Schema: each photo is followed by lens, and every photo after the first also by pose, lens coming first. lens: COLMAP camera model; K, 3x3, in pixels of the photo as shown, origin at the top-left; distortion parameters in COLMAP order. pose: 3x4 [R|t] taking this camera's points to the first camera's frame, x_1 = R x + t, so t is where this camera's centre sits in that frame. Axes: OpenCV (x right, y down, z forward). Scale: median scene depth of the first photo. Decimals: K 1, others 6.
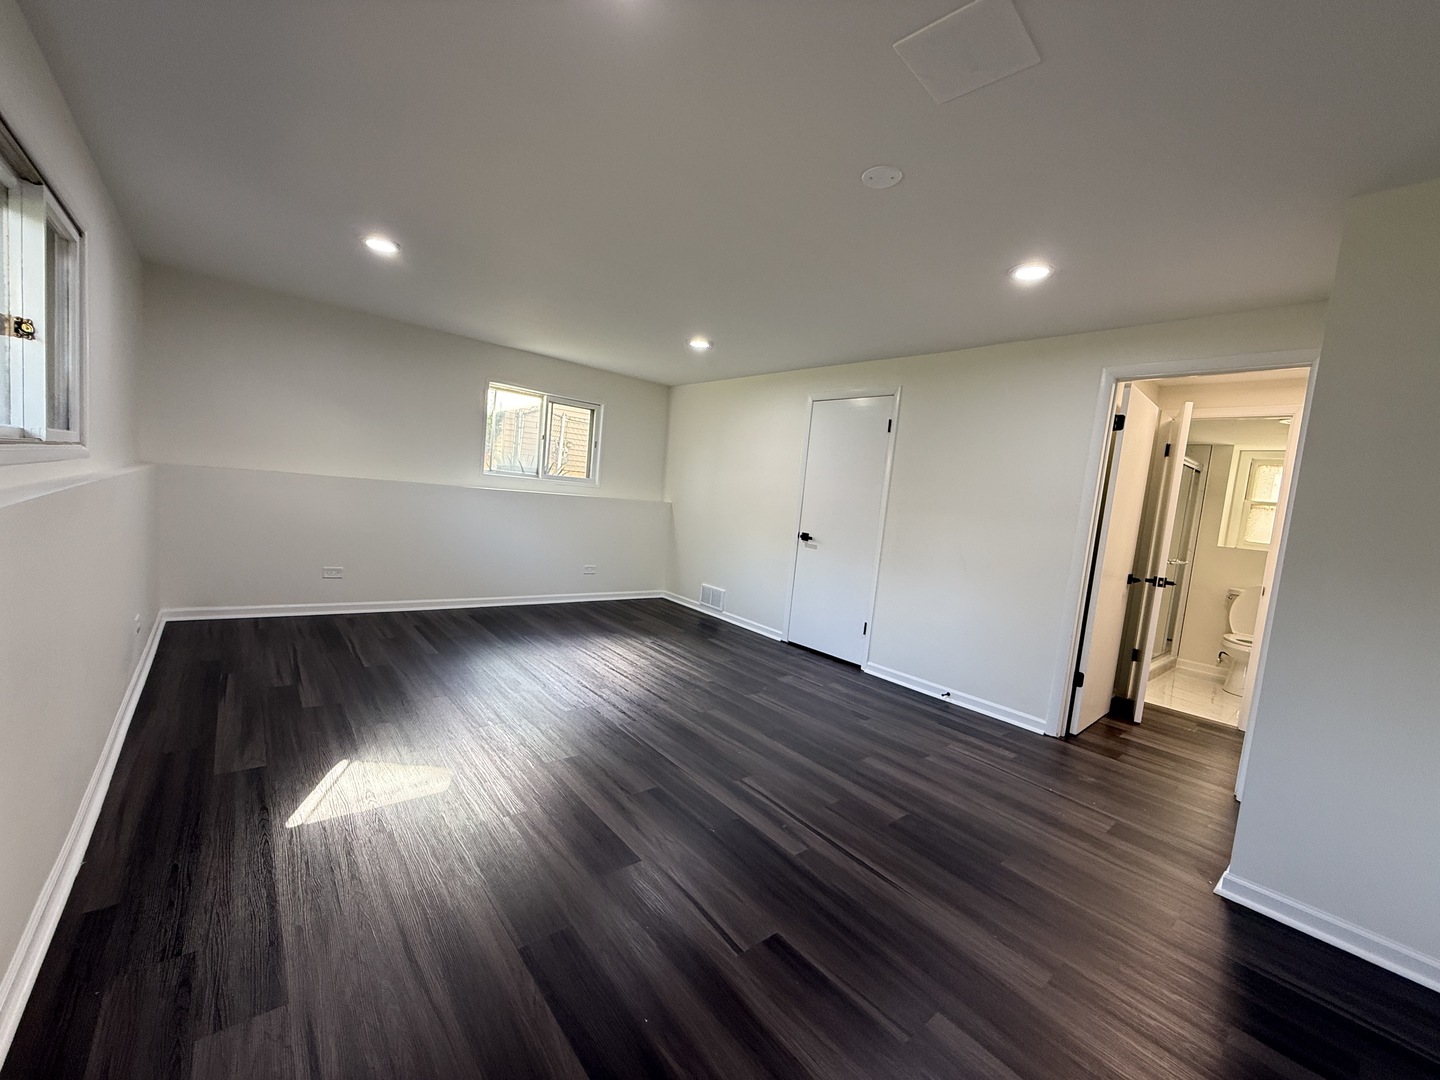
lens RADIAL K [[574.3, 0, 723.4], [0, 574.3, 548.8], [0, 0, 1]] dist [-0.012256, 0.000380]
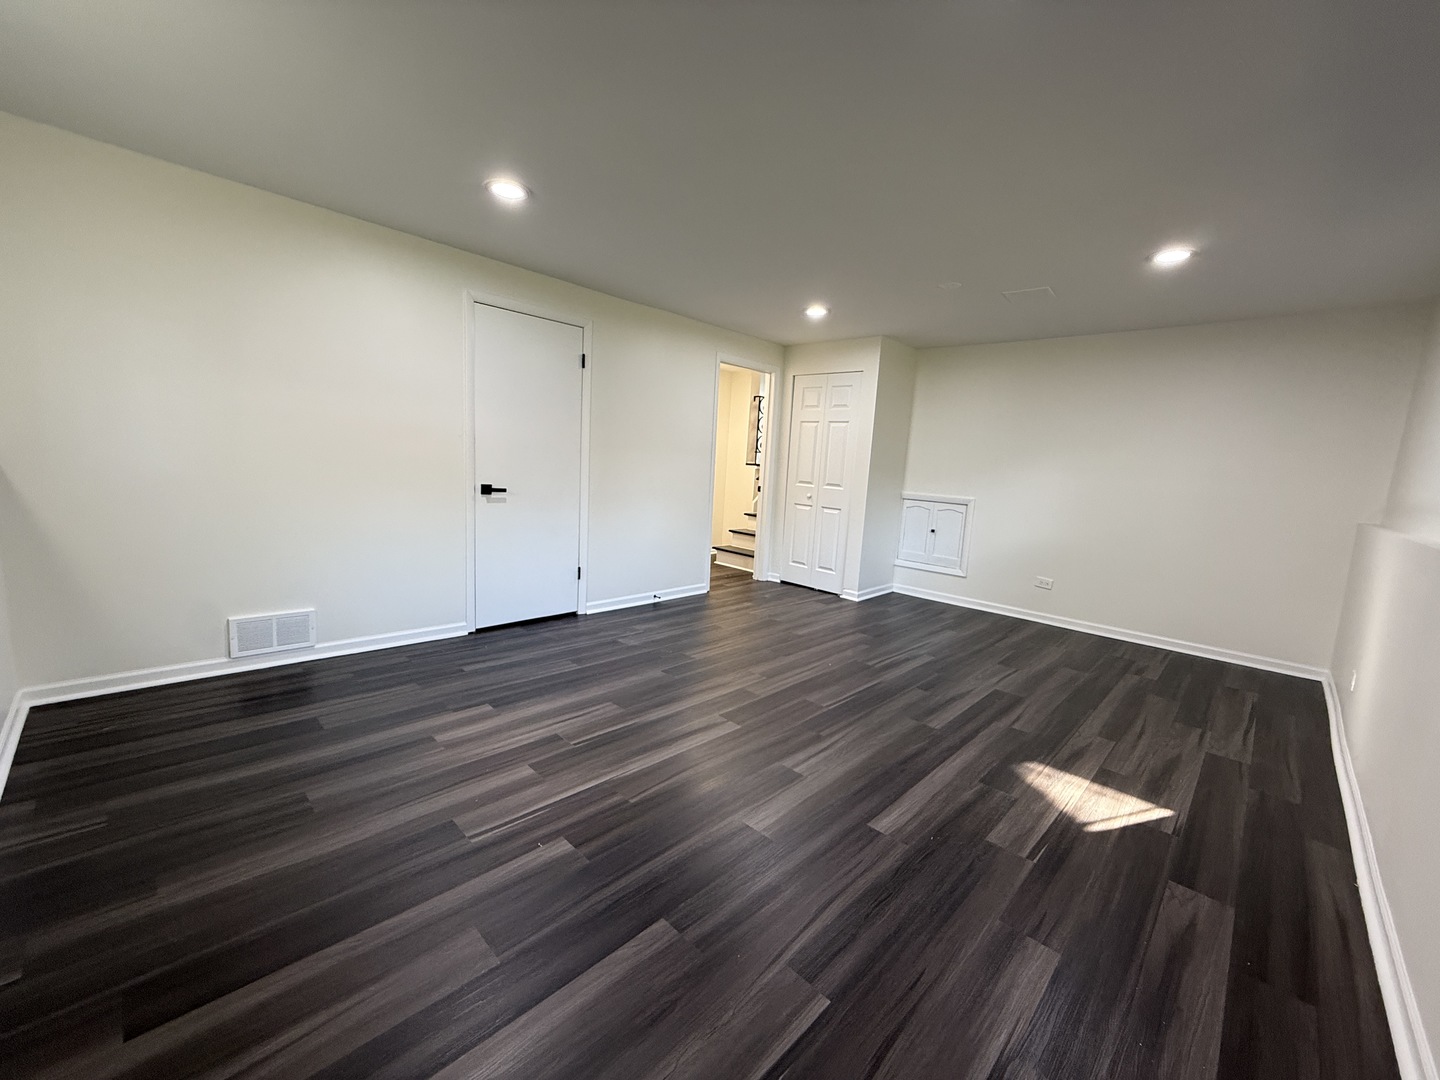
lens RADIAL K [[574.3, 0, 715.8], [0, 574.3, 538.5], [0, 0, 1]] dist [-0.012256, 0.000380]
pose [[-0.087463, -0.236734, 0.967630, -0.776850], [0.027759, 0.970396, 0.239919, -0.161542], [-0.995781, 0.047844, -0.078302, 0.924844]]
